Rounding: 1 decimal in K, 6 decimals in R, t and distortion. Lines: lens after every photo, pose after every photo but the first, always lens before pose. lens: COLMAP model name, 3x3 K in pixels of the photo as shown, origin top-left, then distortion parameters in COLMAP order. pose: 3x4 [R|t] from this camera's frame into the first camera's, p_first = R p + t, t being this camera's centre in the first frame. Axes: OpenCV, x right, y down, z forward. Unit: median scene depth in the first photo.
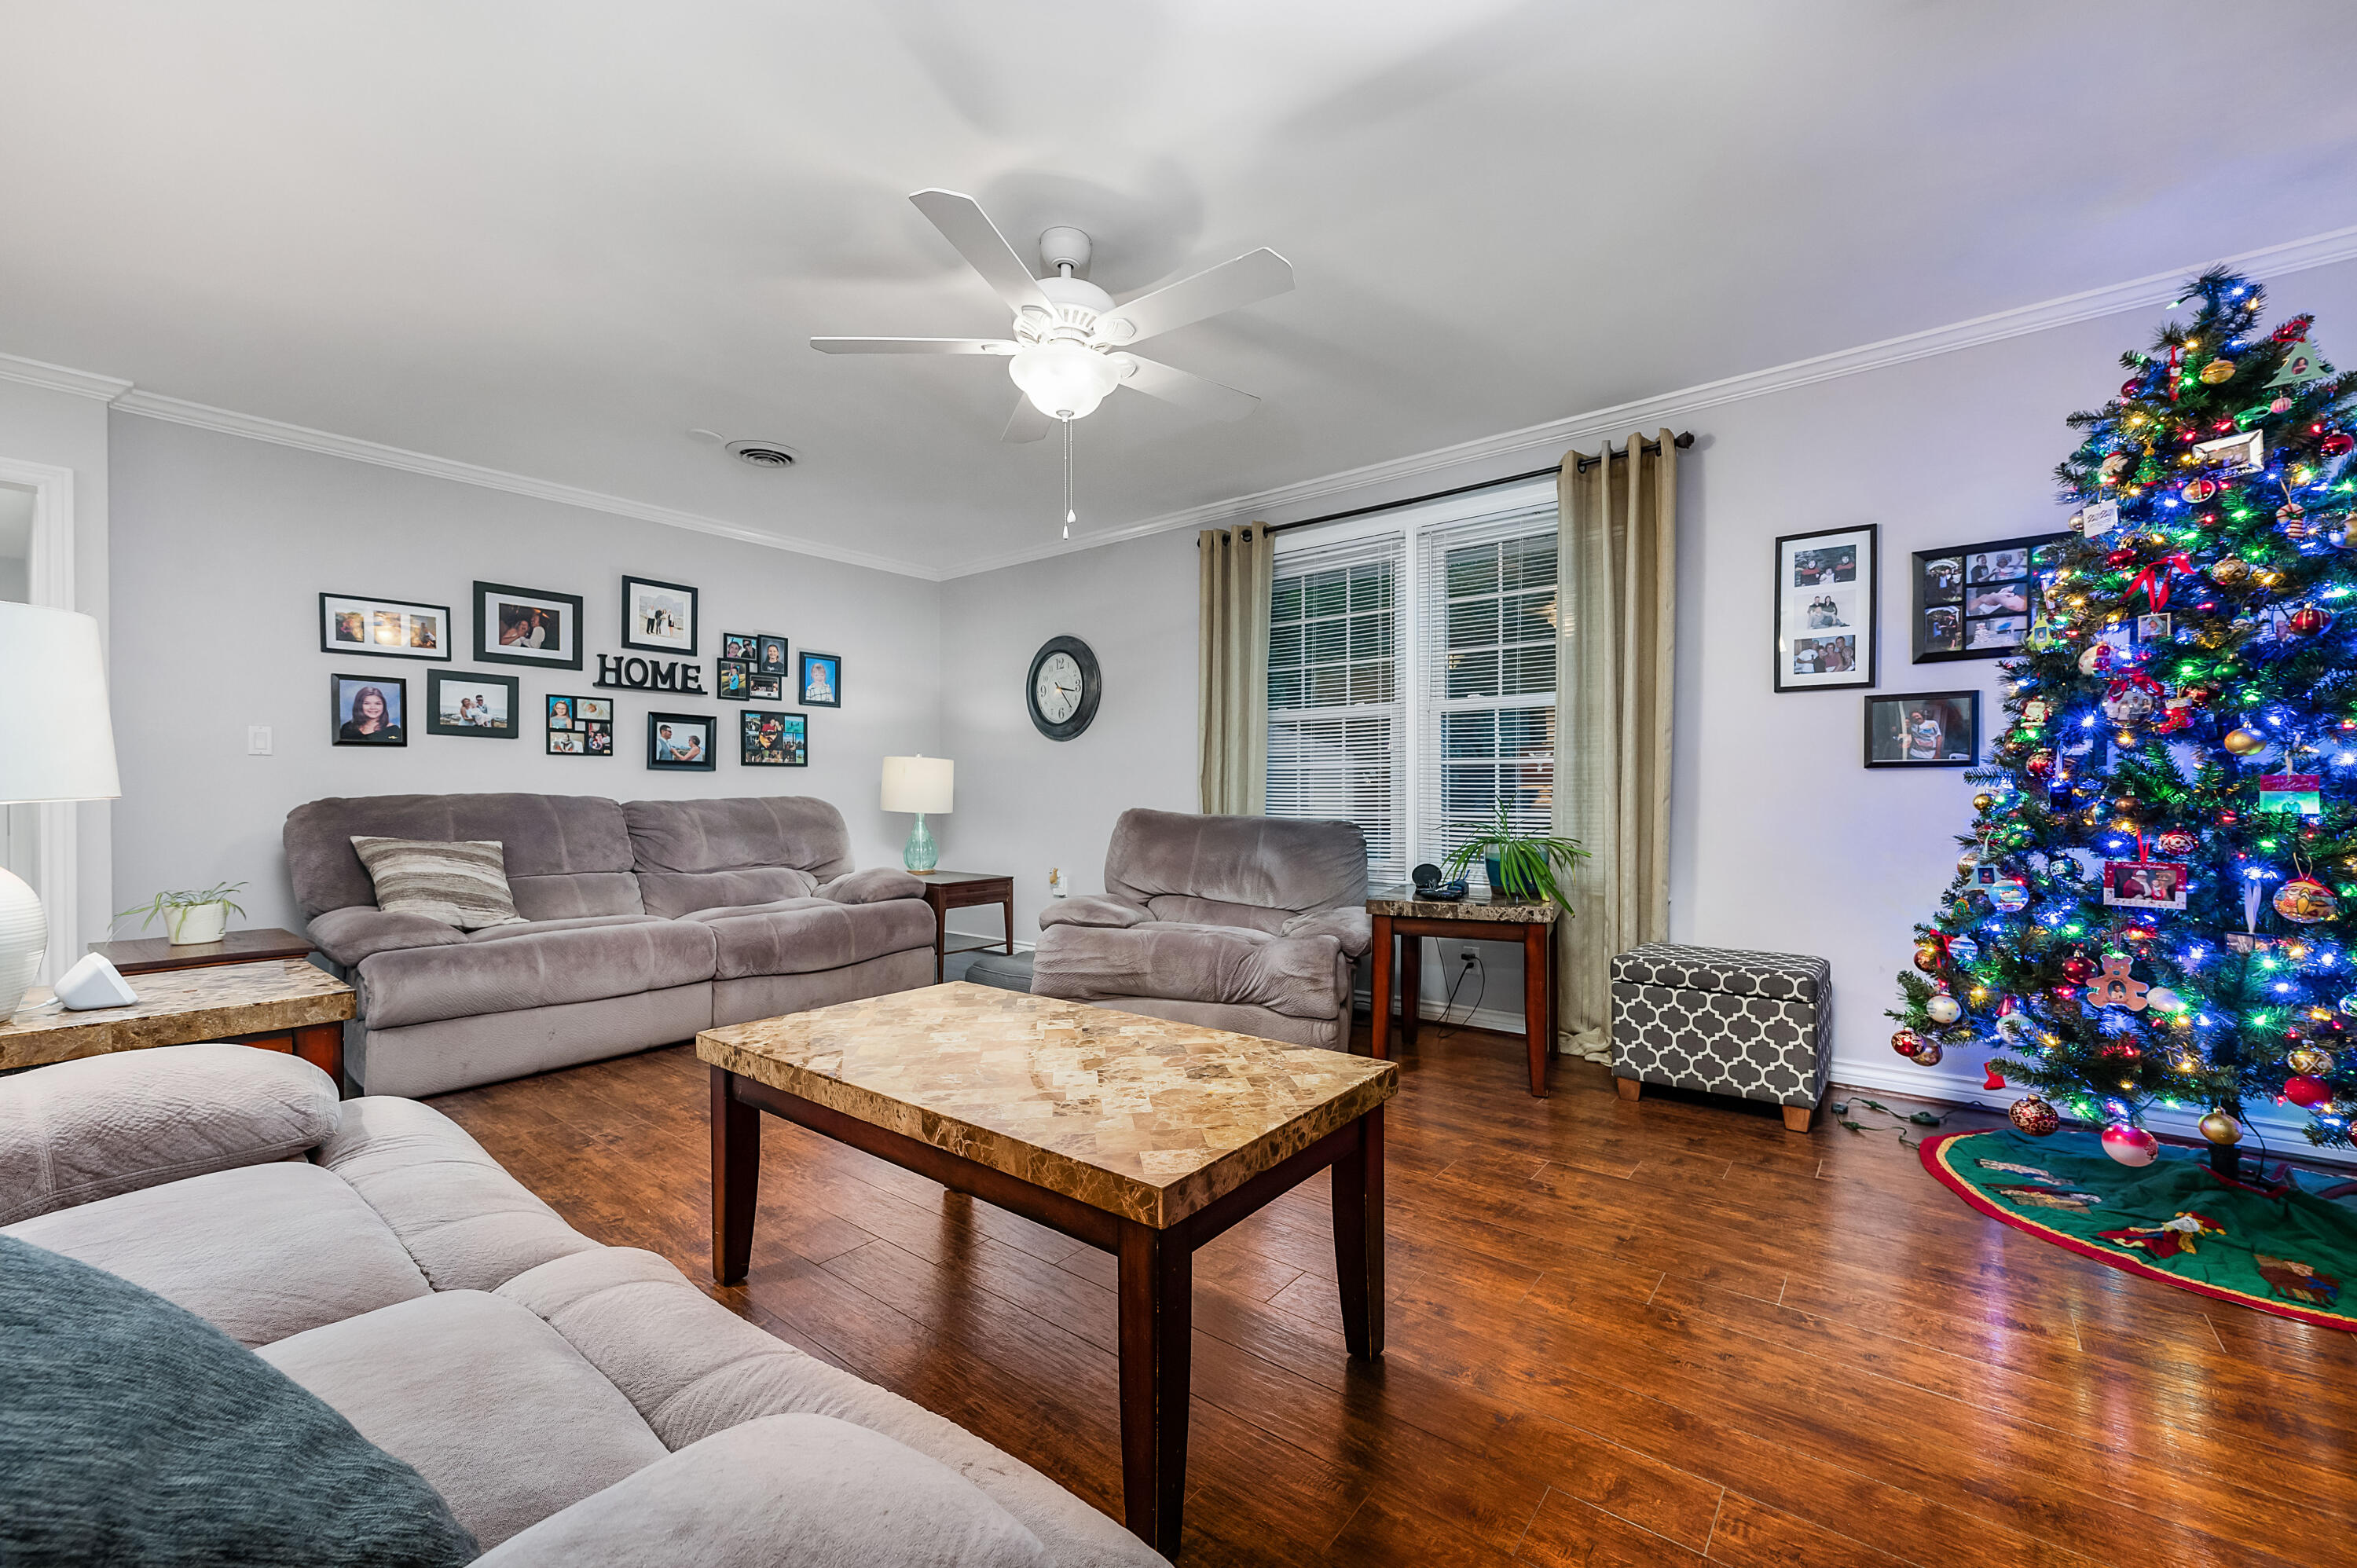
lens RADIAL K [[942.1, 0, 1182.4], [0, 942.1, 799.3], [0, 0, 1]] dist [-0.000031, -0.000166]
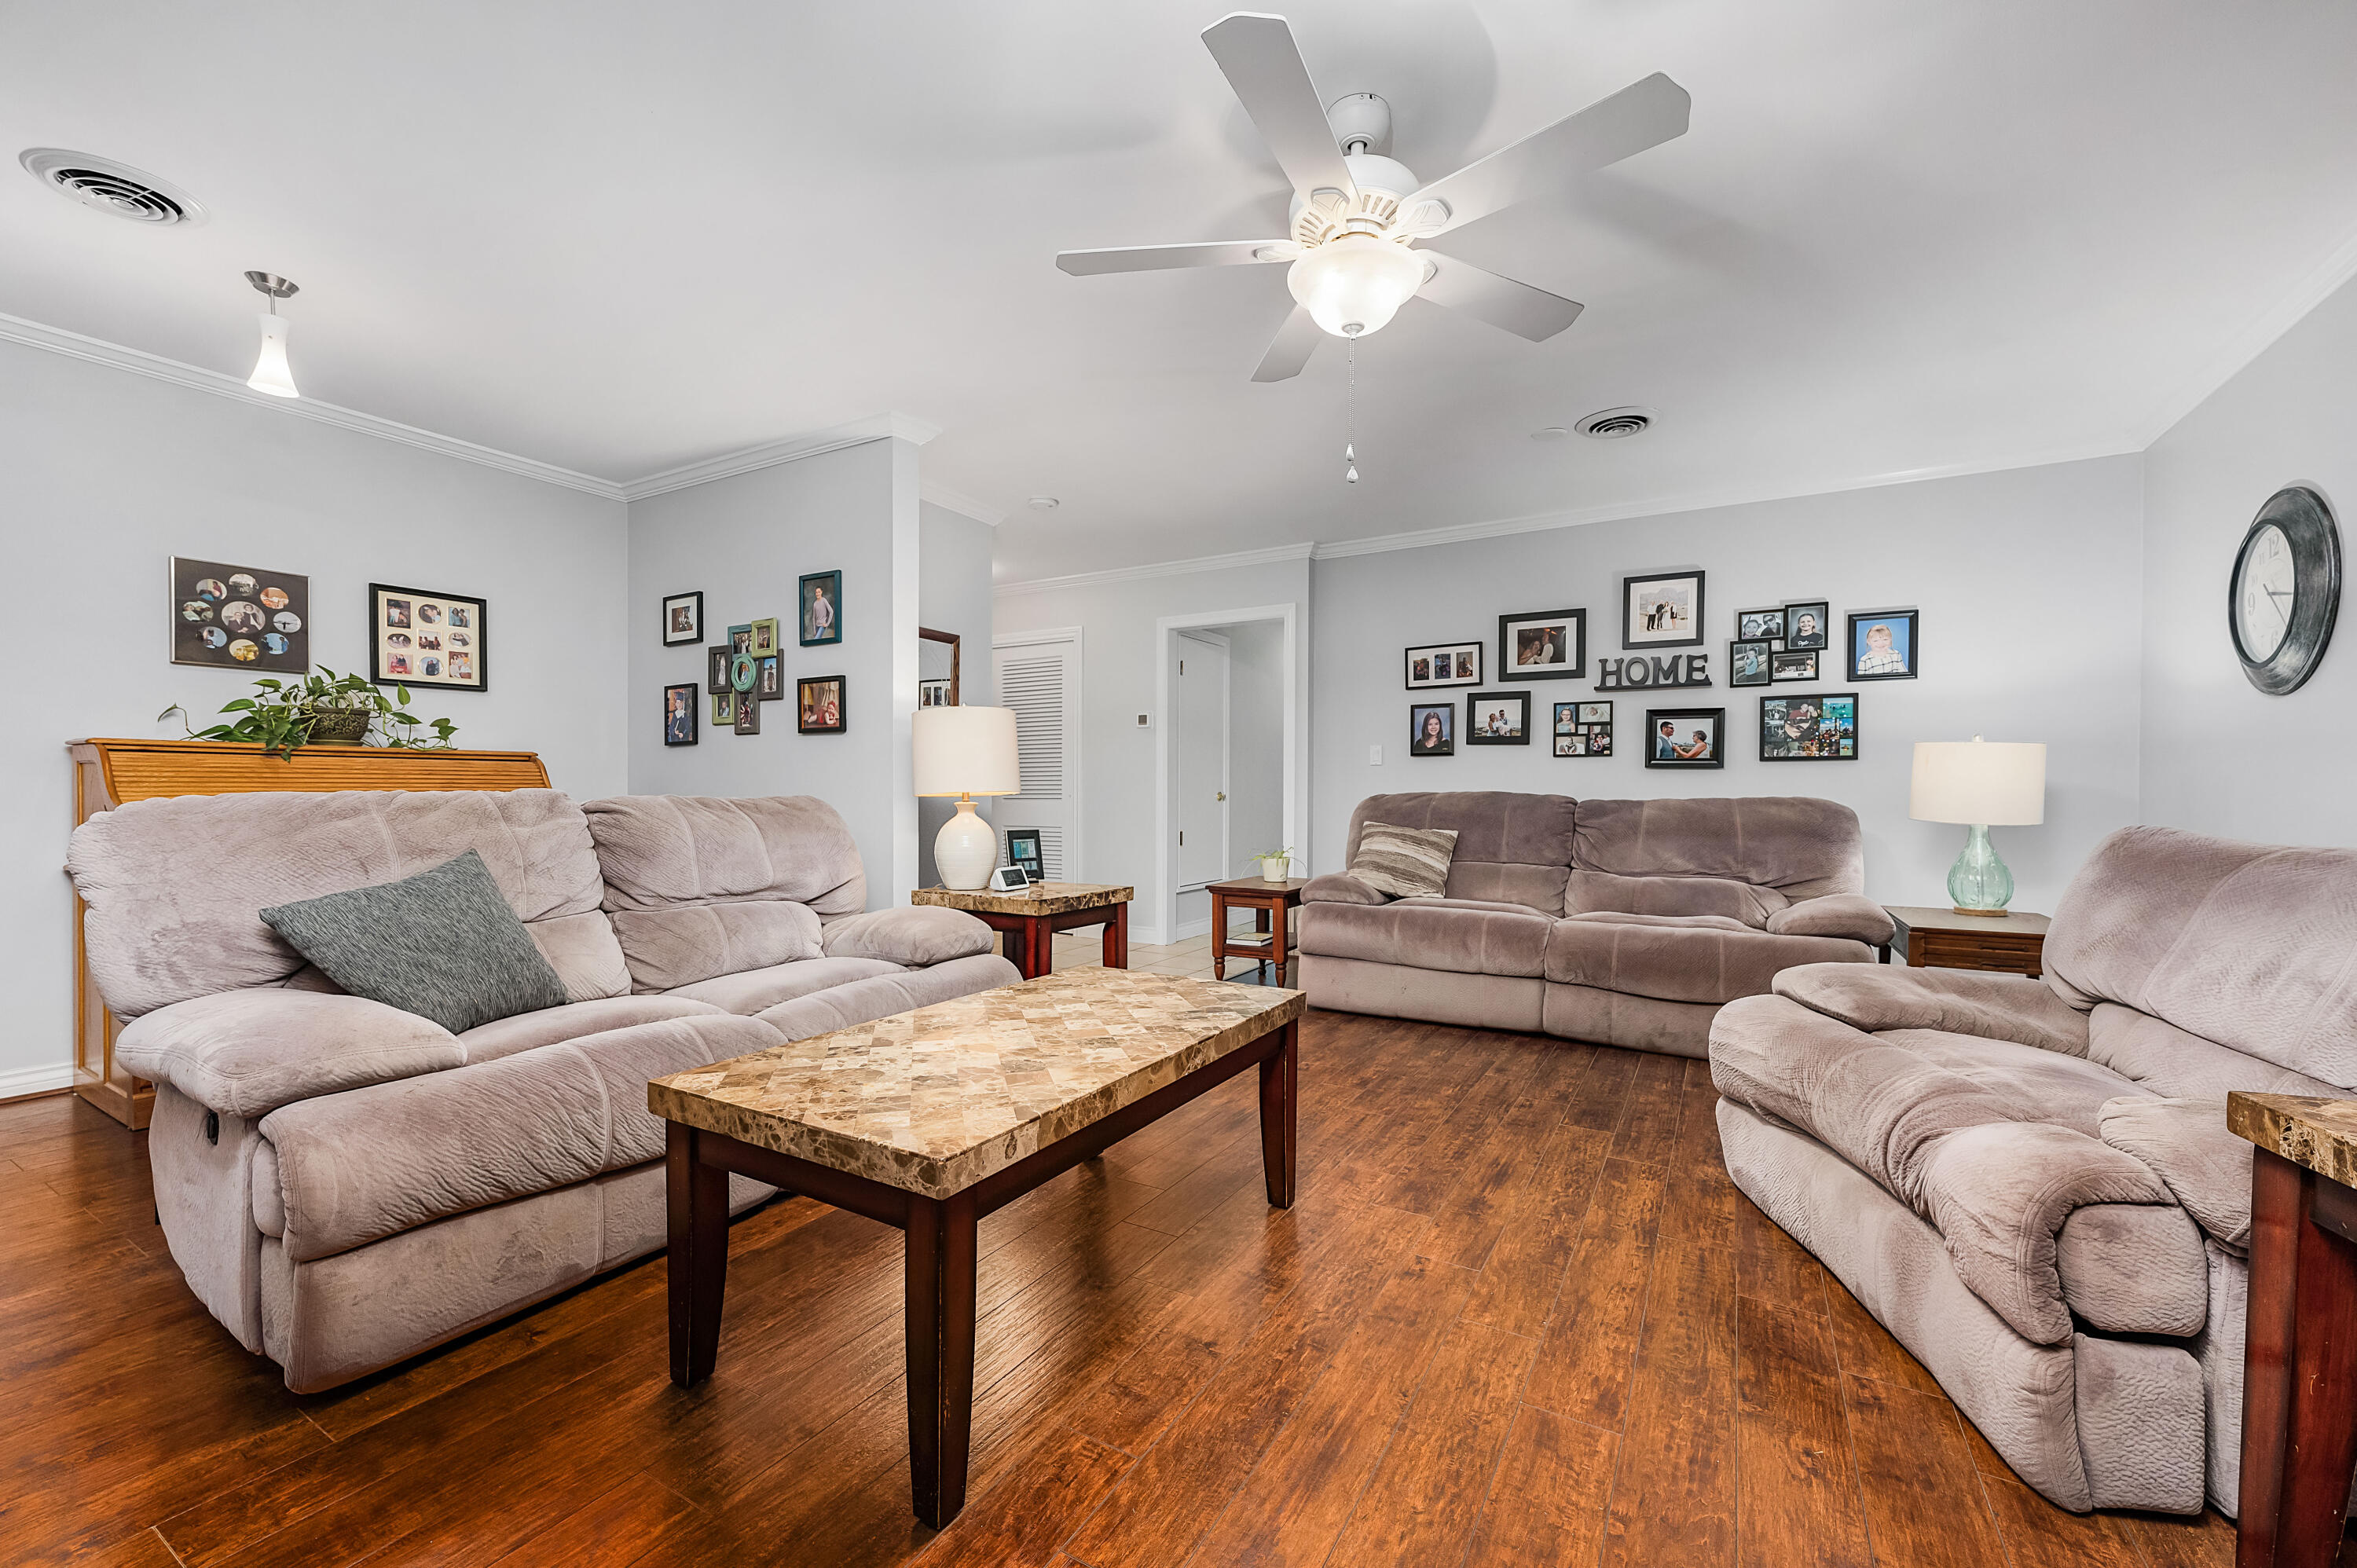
lens RADIAL K [[942.1, 0, 1182.4], [0, 942.1, 799.3], [0, 0, 1]] dist [-0.000031, -0.000166]
pose [[0.137139, 0.011520, -0.990485, 0.378350], [-0.010779, 0.999891, 0.010137, -0.004253], [0.990493, 0.009286, 0.137248, 0.417391]]
